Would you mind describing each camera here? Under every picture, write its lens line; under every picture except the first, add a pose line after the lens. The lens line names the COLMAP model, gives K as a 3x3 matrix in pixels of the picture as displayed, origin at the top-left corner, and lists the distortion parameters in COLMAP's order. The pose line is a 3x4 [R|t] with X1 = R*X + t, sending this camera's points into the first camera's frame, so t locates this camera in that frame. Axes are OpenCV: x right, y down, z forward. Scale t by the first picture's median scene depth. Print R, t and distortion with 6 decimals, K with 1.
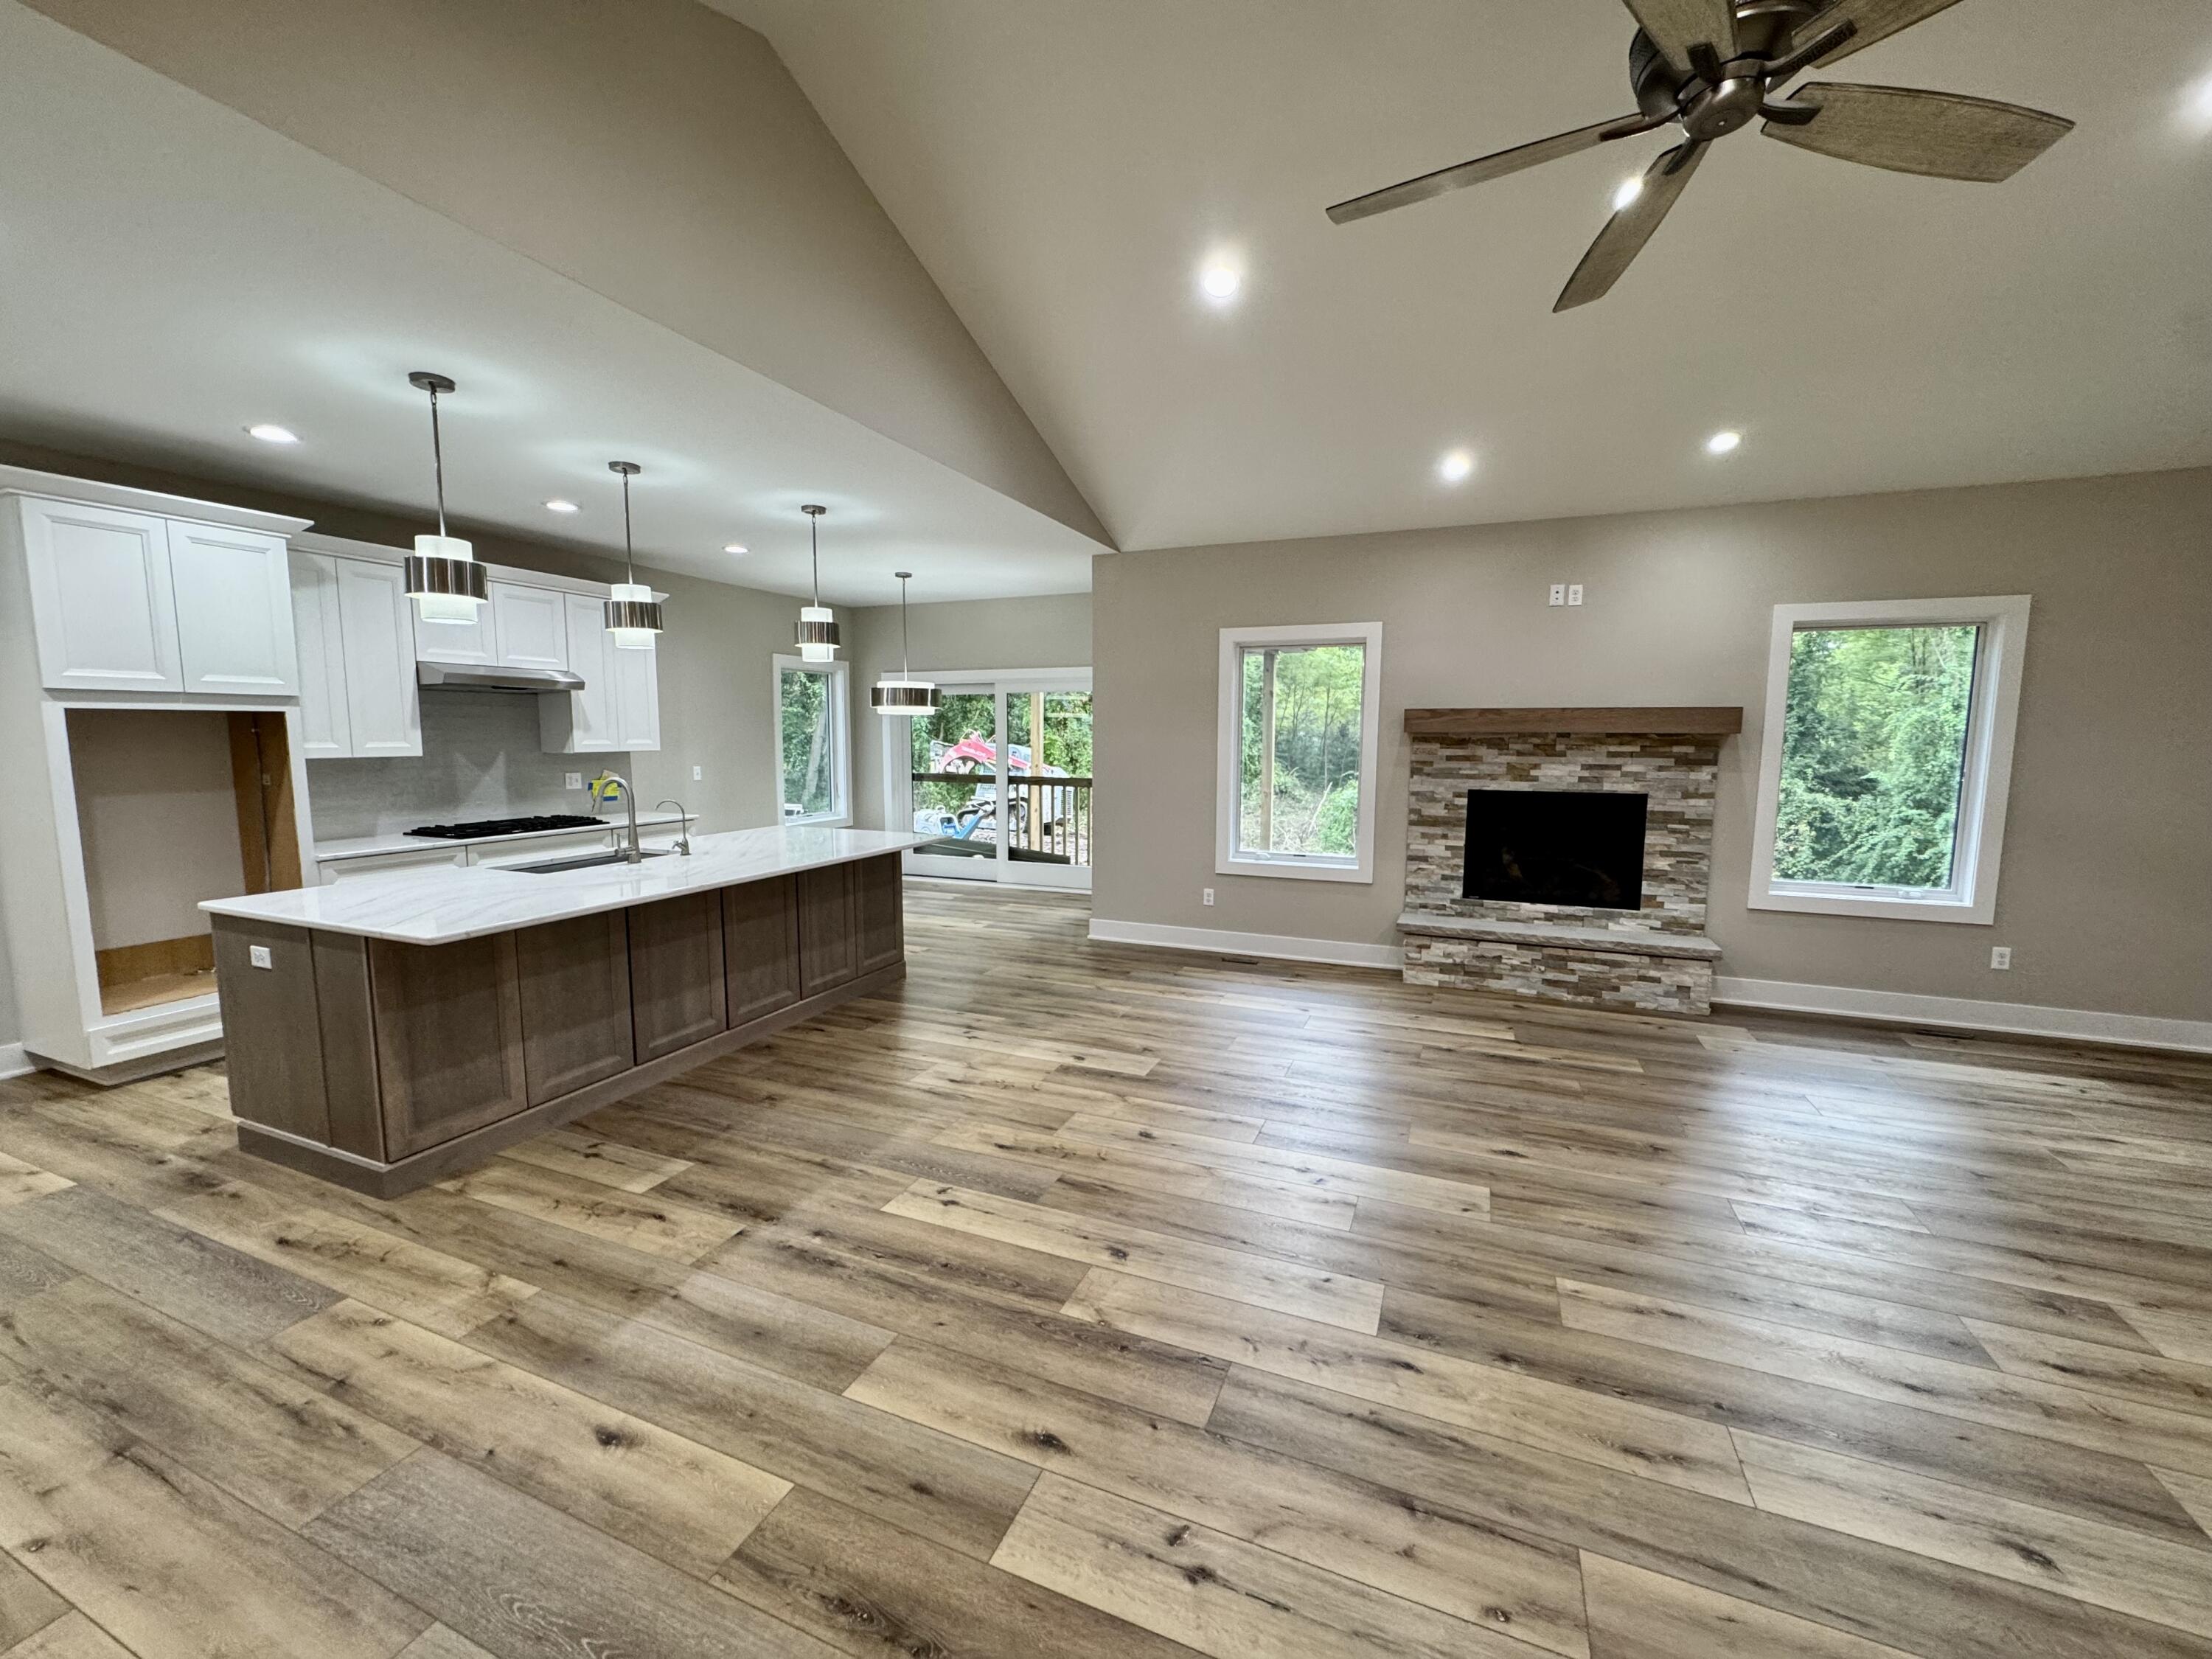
lens RADIAL K [[879.2, 0, 1108.6], [0, 879.2, 830.4], [0, 0, 1]] dist [-0.000562, 0.000384]
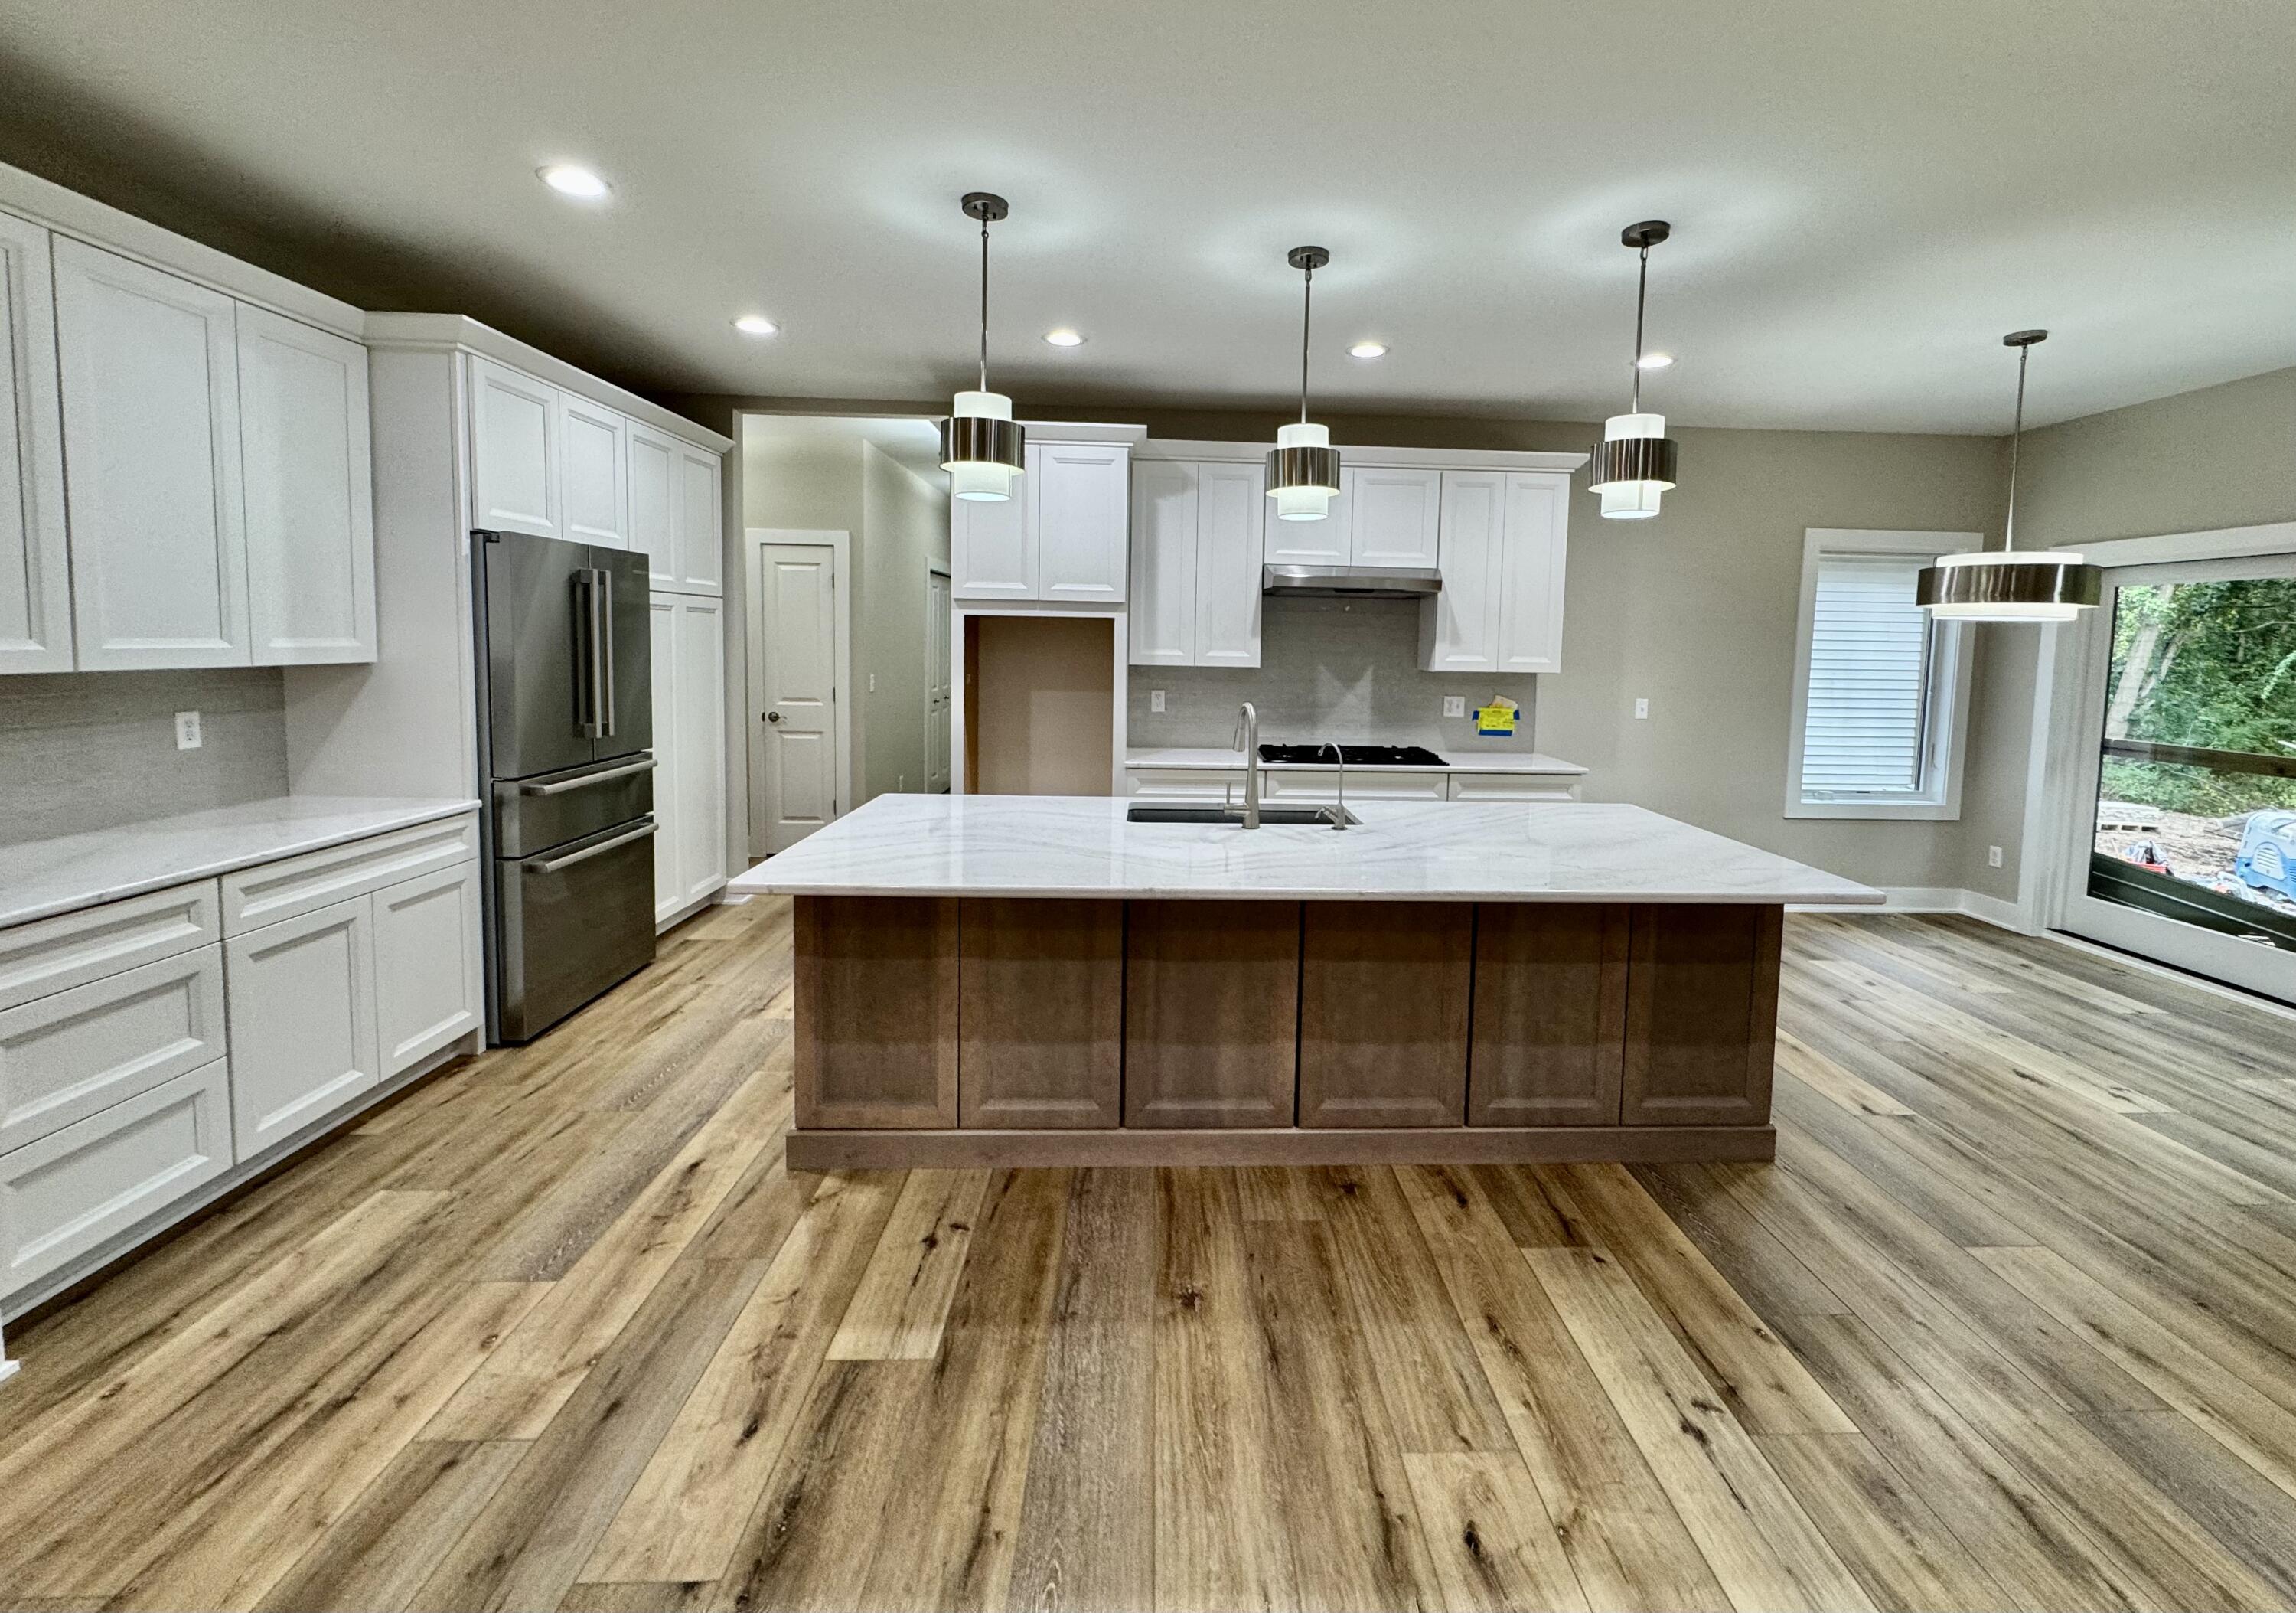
lens RADIAL K [[958.7, 0, 1203.2], [0, 958.7, 712.2], [0, 0, 1]] dist [-0.000320, -0.000065]
pose [[0.425758, 0.073723, -0.901829, 0.122166], [-0.120834, 0.992381, 0.024080, -0.069903], [0.896733, 0.098719, 0.431422, 0.659673]]
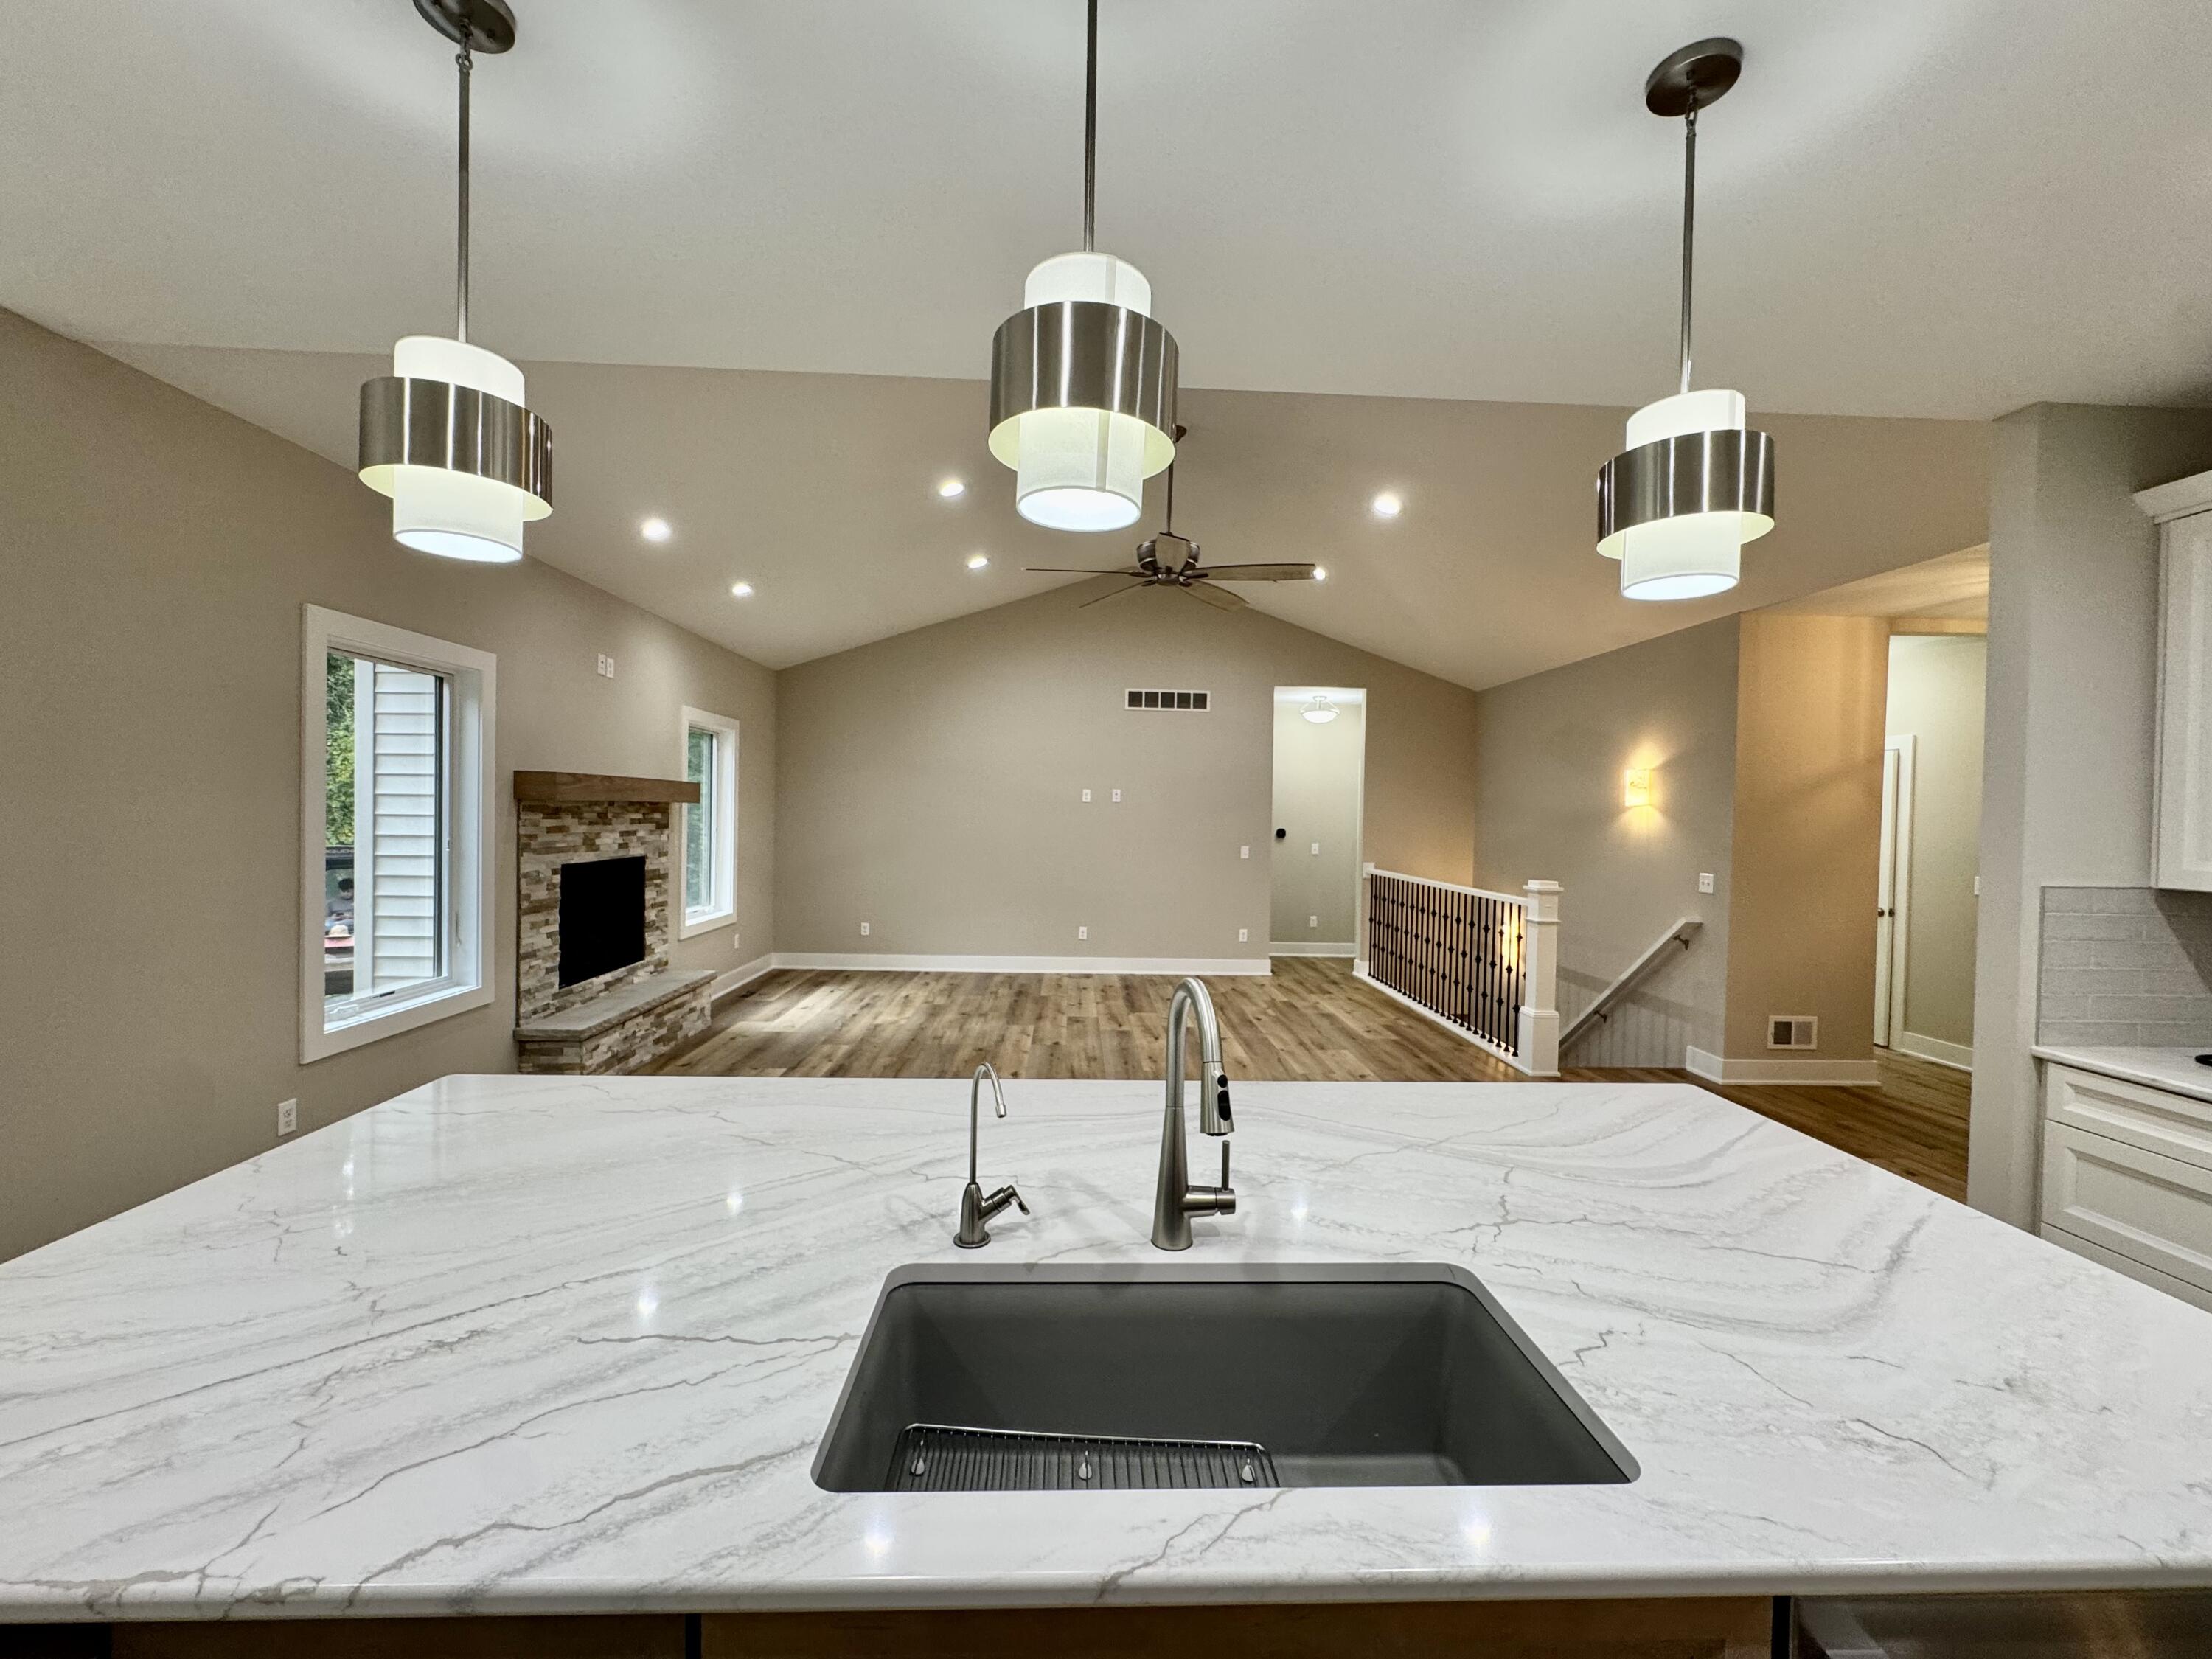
lens RADIAL K [[879.2, 0, 1108.6], [0, 879.2, 830.4], [0, 0, 1]] dist [-0.000562, 0.000384]
pose [[-0.418364, -0.031838, 0.907721, -0.843355], [0.078957, 0.994327, 0.071266, -0.136957], [-0.904841, 0.101486, -0.413477, 1.183879]]
